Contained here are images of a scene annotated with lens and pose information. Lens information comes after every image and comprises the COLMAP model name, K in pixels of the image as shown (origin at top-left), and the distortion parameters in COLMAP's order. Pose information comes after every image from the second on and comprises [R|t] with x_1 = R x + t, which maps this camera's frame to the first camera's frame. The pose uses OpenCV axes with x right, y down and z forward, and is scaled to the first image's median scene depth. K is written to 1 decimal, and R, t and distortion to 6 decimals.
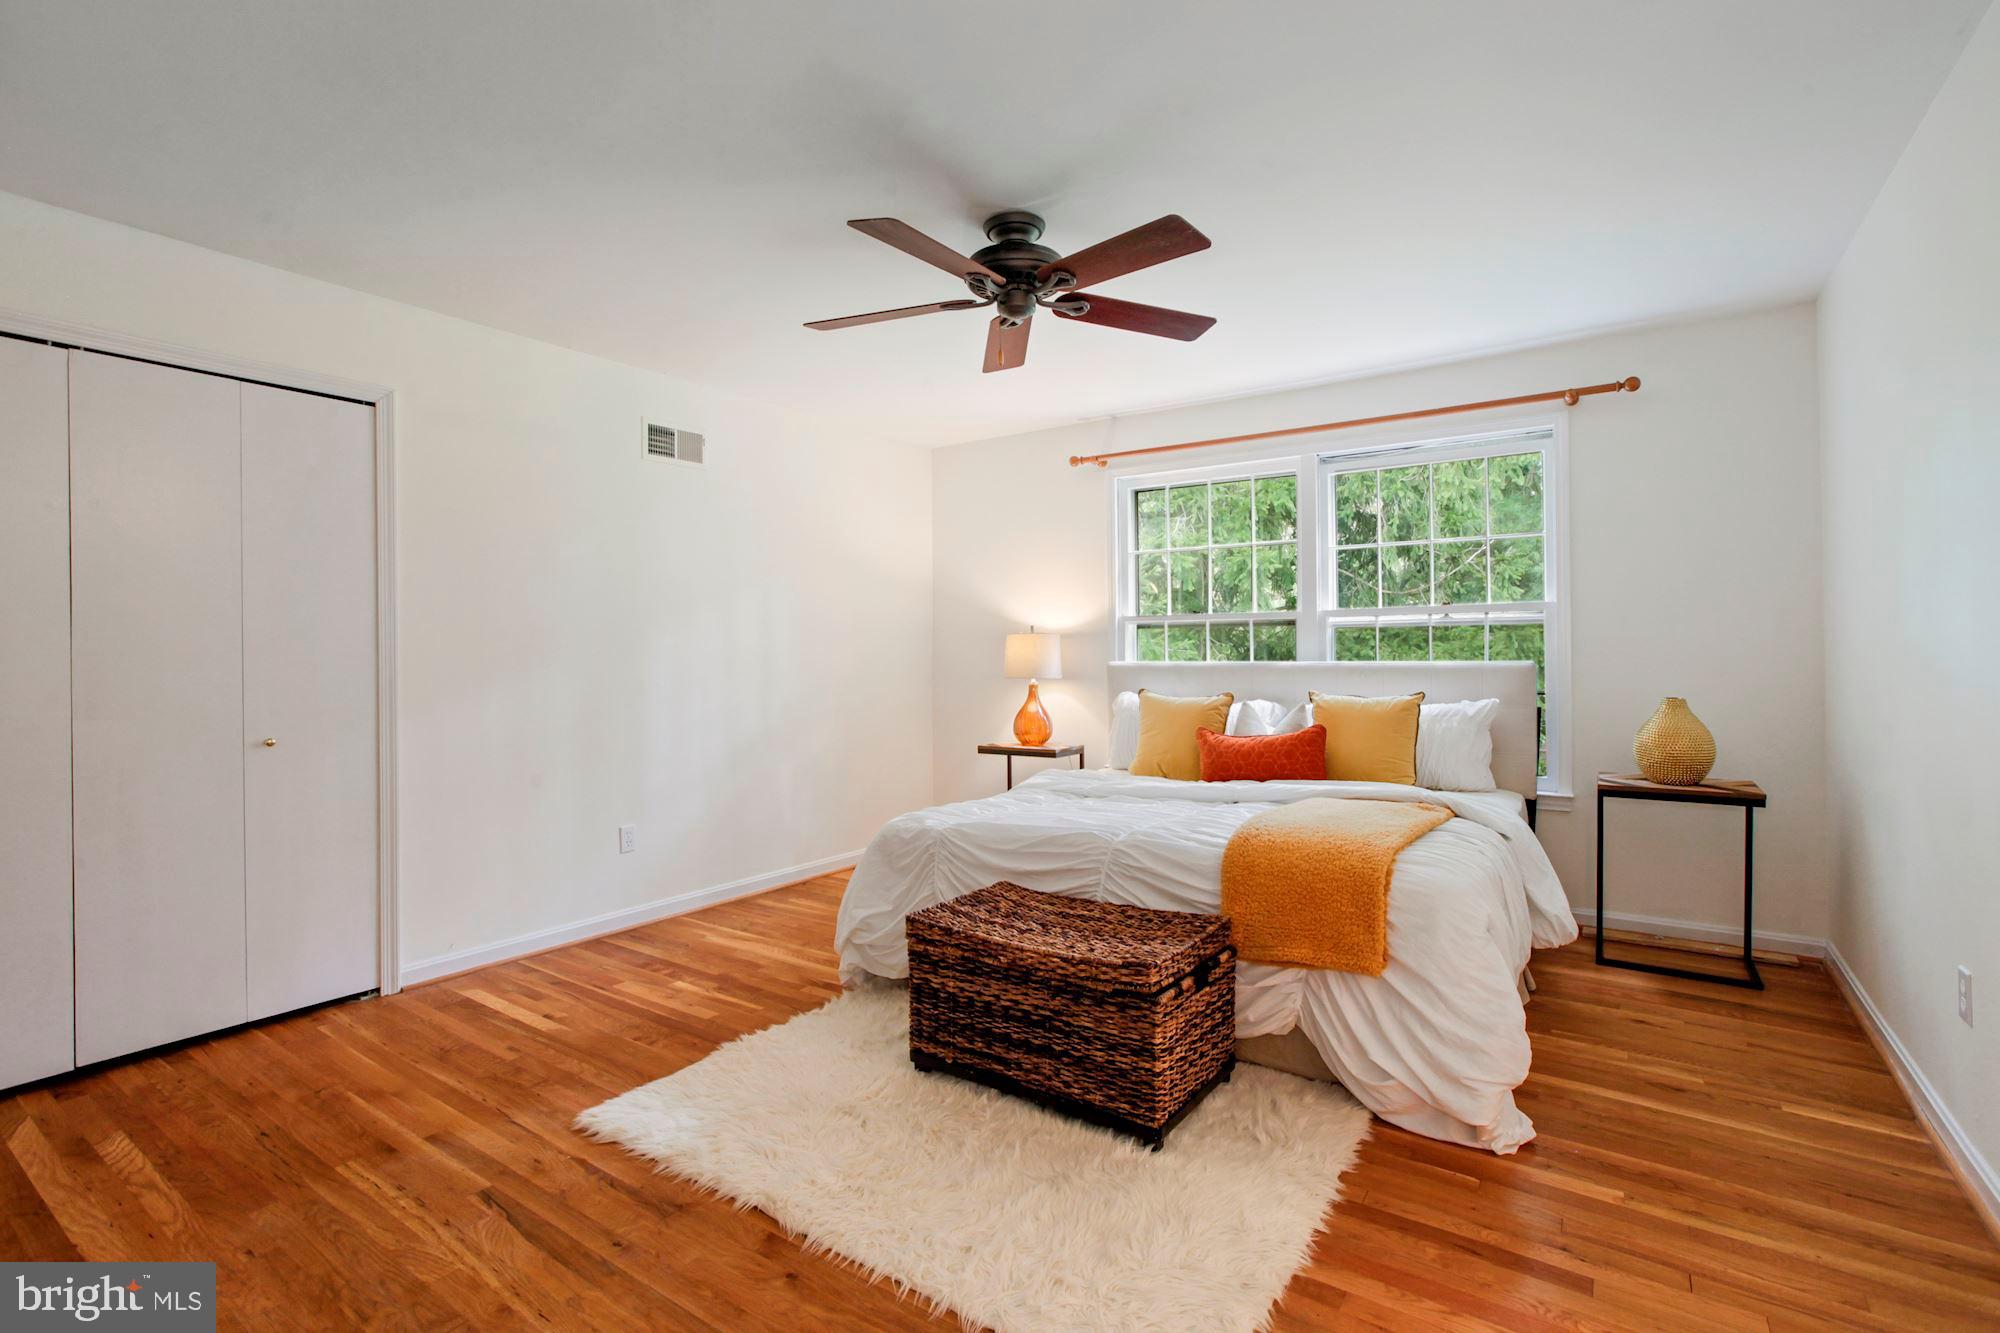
lens RADIAL K [[916.1, 0, 1006.4], [0, 916.1, 664.4], [0, 0, 1]] dist [-0.037269, 0.017732]
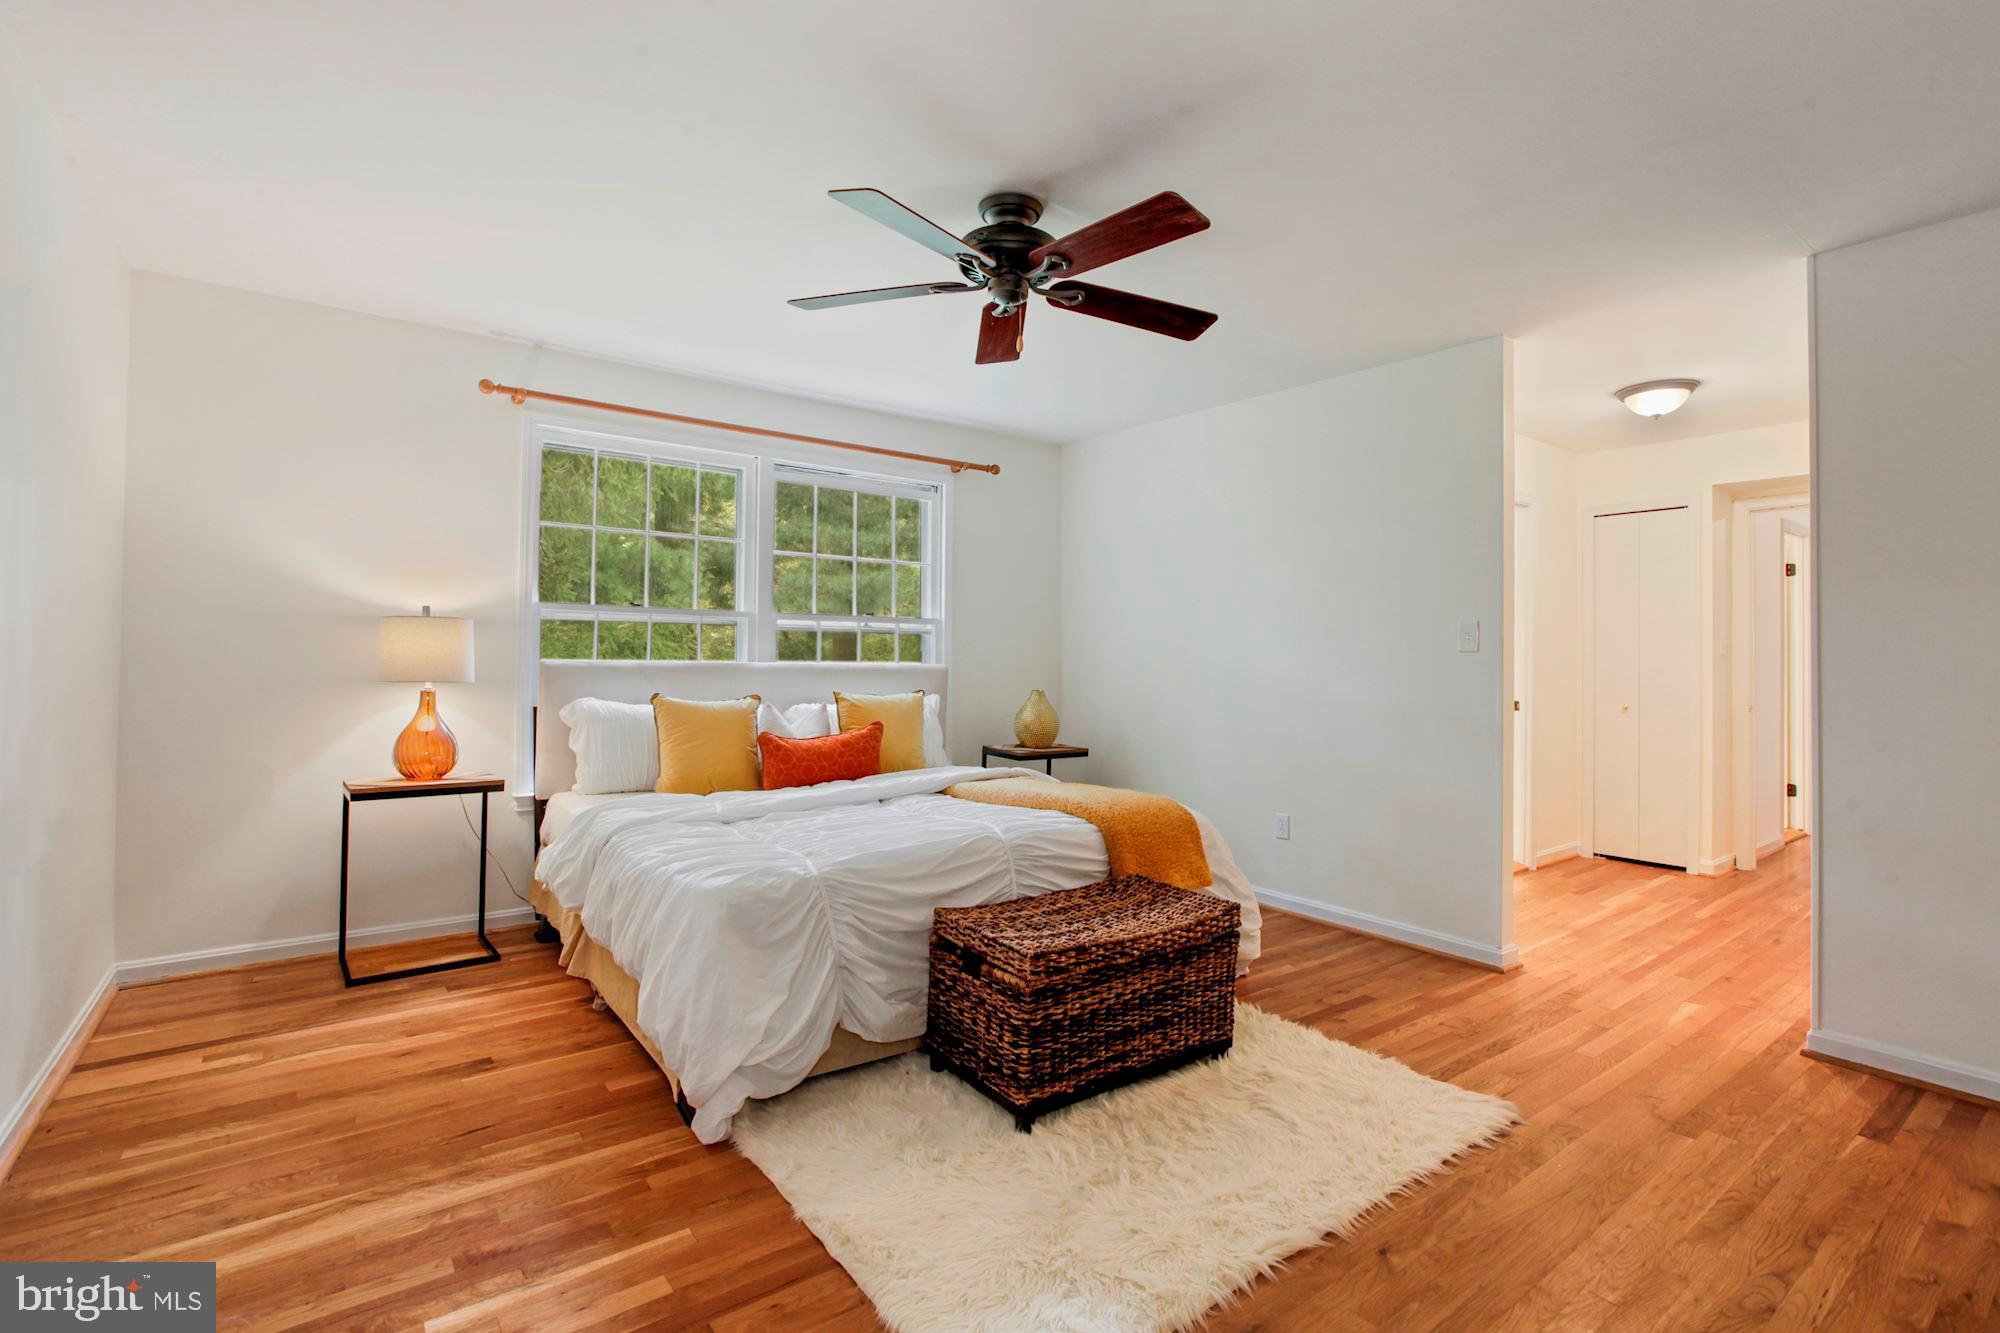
lens RADIAL K [[916.1, 0, 1006.4], [0, 916.1, 664.4], [0, 0, 1]] dist [-0.037269, 0.017732]
pose [[0.321828, 0.008338, 0.946761, -0.657704], [-0.008398, 0.999947, -0.005951, 0.003641], [-0.946761, -0.006036, 0.321881, 0.518936]]
